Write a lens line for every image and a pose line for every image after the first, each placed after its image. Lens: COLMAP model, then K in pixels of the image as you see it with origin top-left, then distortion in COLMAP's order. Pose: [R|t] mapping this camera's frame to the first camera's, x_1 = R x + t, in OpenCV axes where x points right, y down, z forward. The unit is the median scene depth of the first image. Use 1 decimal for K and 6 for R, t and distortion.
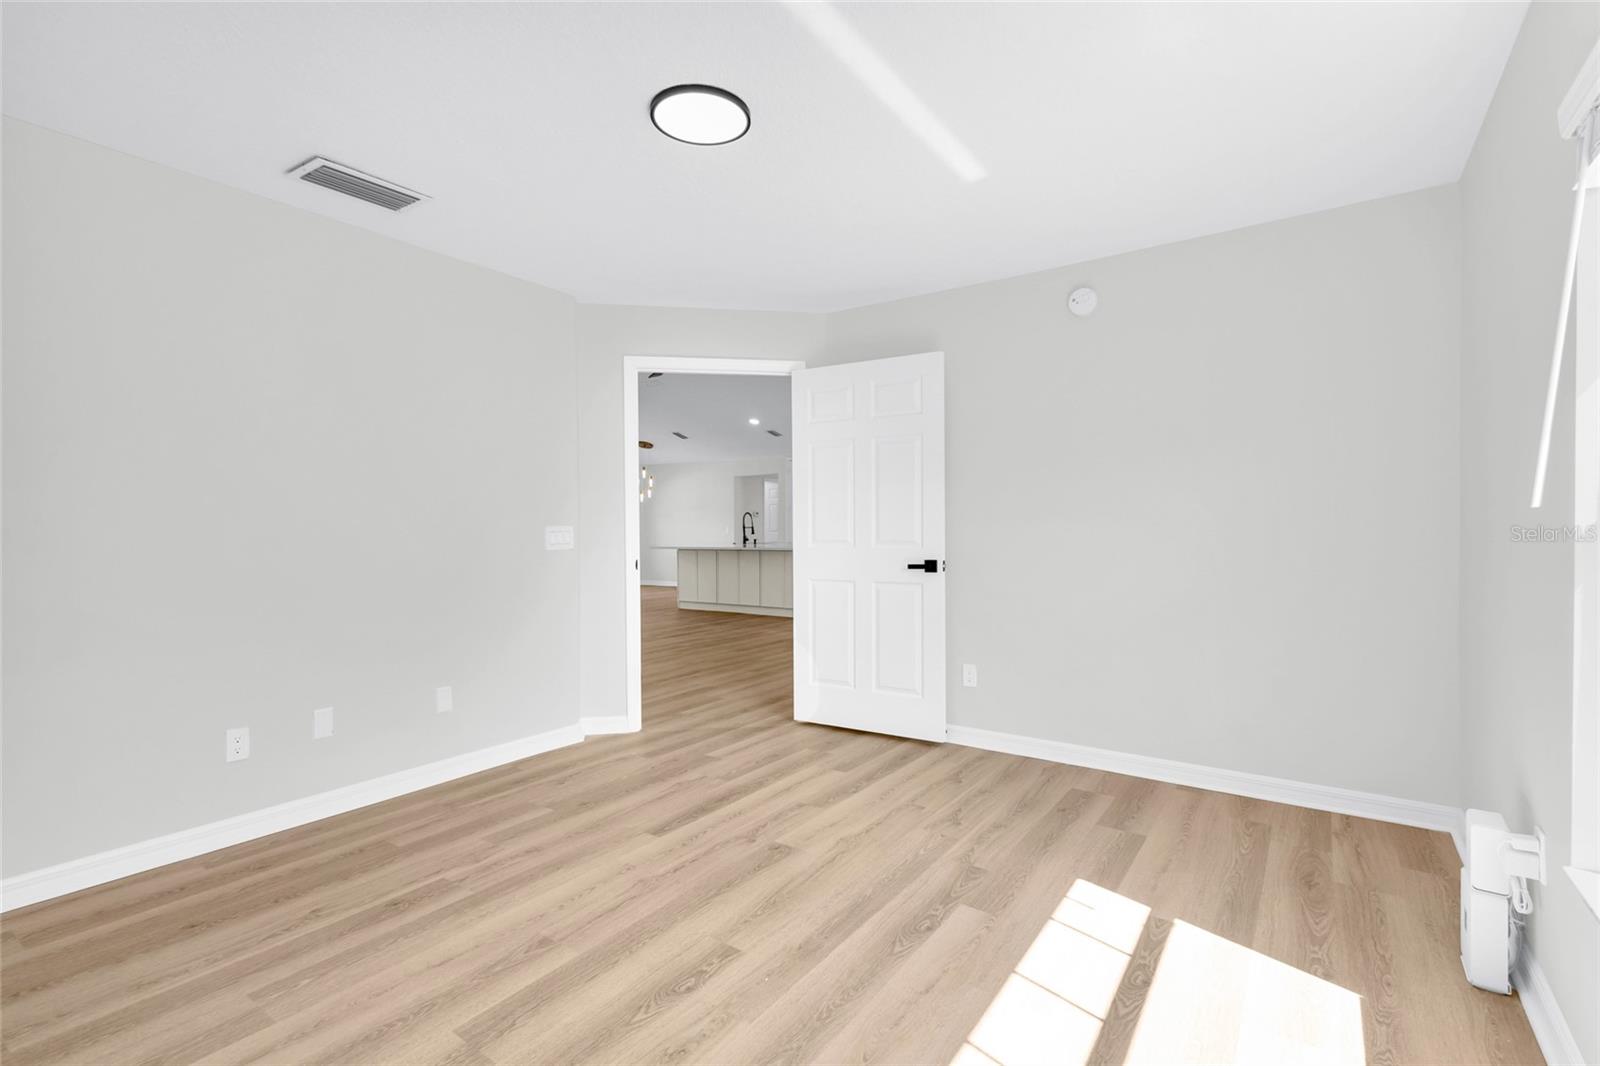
lens RADIAL K [[749.4, 0, 800.0], [0, 749.4, 528.2], [0, 0, 1]] dist [0.011450, -0.000219]
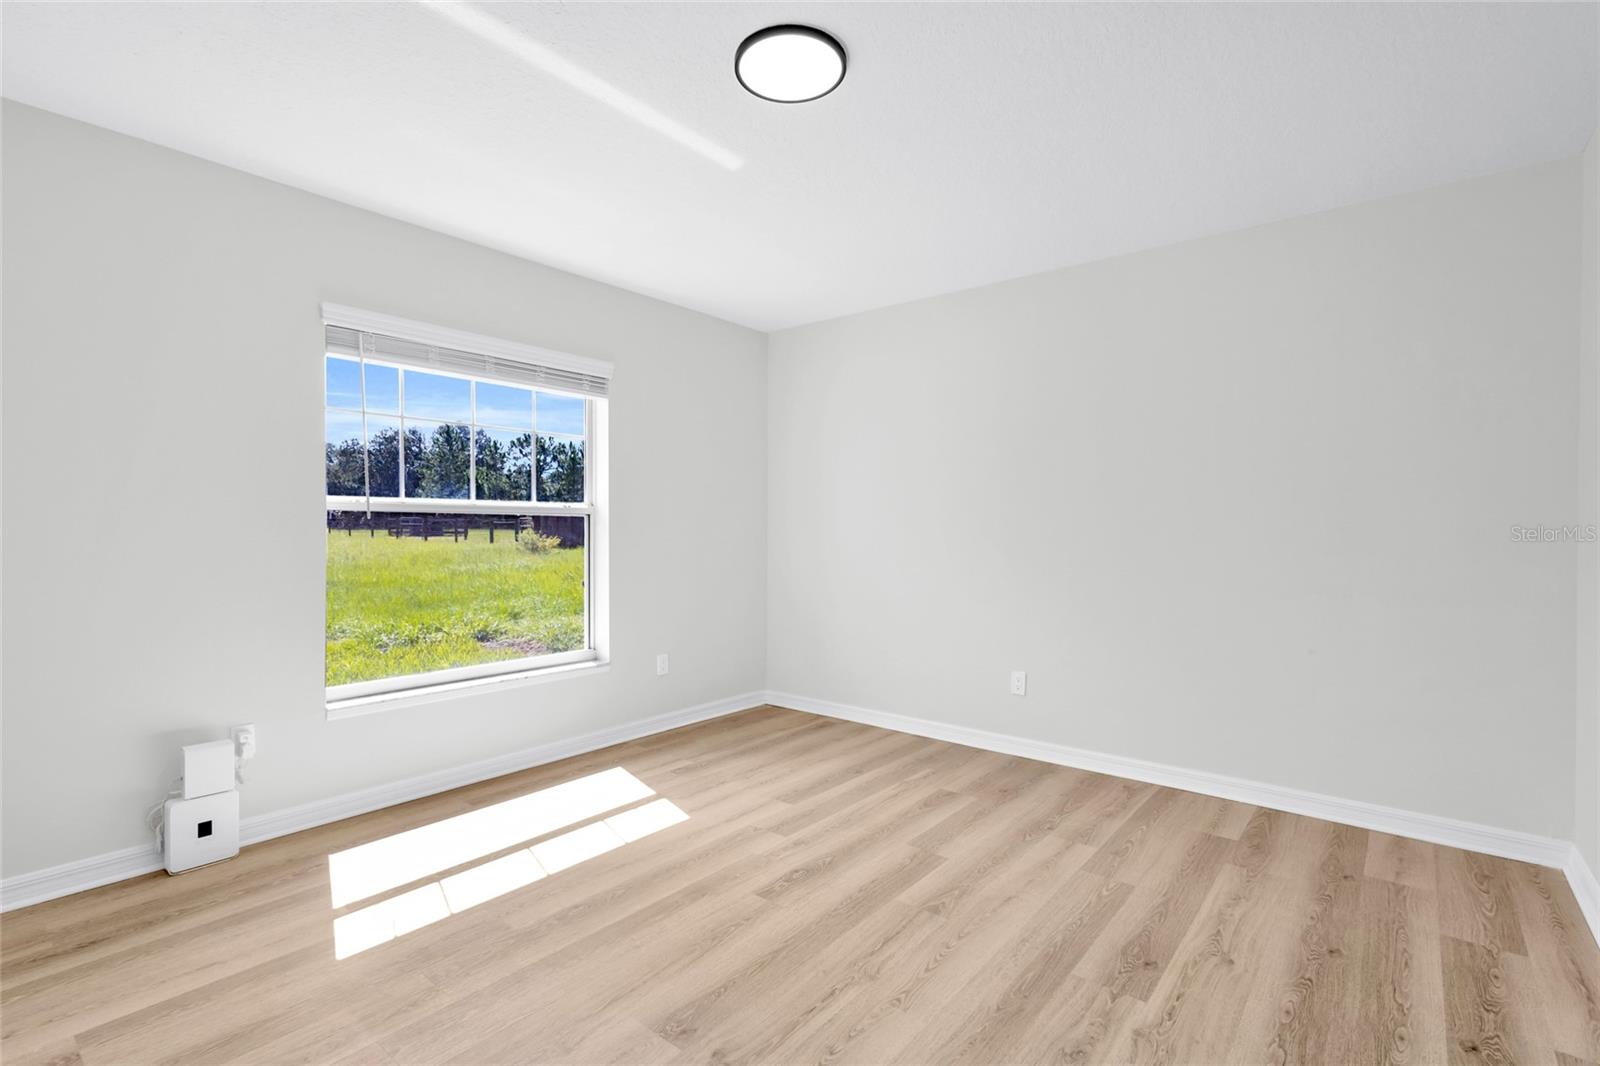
lens RADIAL K [[749.4, 0, 800.0], [0, 749.4, 528.2], [0, 0, 1]] dist [0.011450, -0.000219]
pose [[-0.997166, 0.002750, 0.075185, -0.213153], [0.002763, 0.999996, 0.000066, 0.000258], [-0.075185, 0.000273, -0.997170, 1.943645]]
